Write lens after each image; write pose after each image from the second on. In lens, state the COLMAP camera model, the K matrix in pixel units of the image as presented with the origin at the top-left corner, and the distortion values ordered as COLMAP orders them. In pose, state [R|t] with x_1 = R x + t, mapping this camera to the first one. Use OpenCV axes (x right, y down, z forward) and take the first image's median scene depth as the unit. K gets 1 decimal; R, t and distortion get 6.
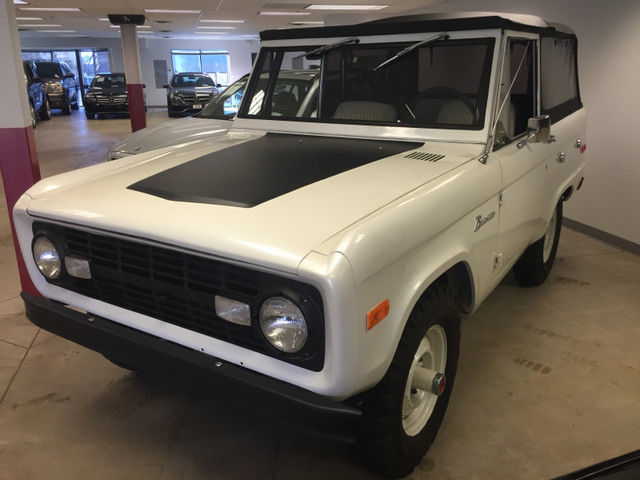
lens RADIAL K [[560.9, 0, 311.2], [0, 560.9, 239.0], [0, 0, 1]] dist [0.075217, -0.001319]
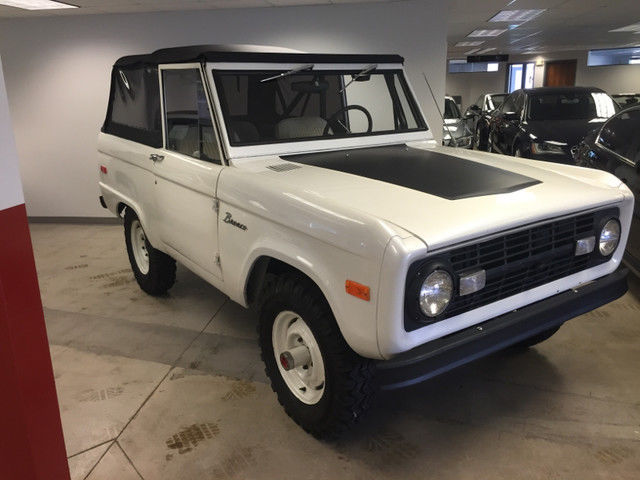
lens RADIAL K [[539.8, 0, 320.0], [0, 539.8, 240.0], [0, 0, 1]] dist [0.103206, -0.158370]
pose [[0.353581, -0.245597, 0.902587, -1.098691], [0.292061, 0.945663, 0.142905, -0.191704], [-0.888640, 0.213082, 0.406098, 0.681193]]
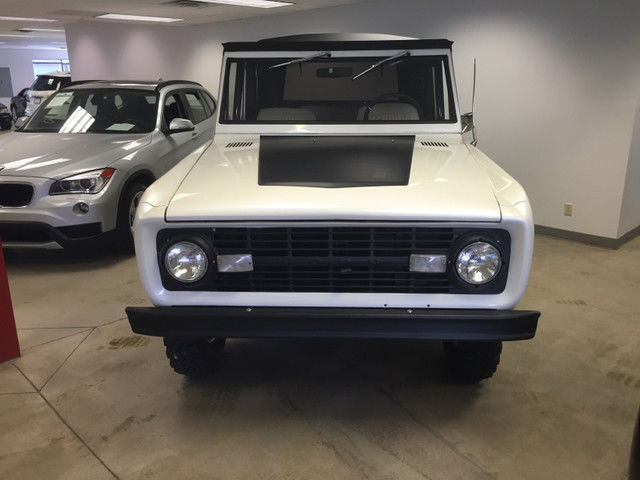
lens RADIAL K [[539.8, 0, 320.0], [0, 539.8, 240.0], [0, 0, 1]] dist [0.103206, -0.158370]
pose [[0.852914, -0.143225, 0.502021, -0.631335], [0.152309, 0.988062, 0.023124, 0.006843], [-0.499340, 0.056740, 0.864546, 0.042249]]
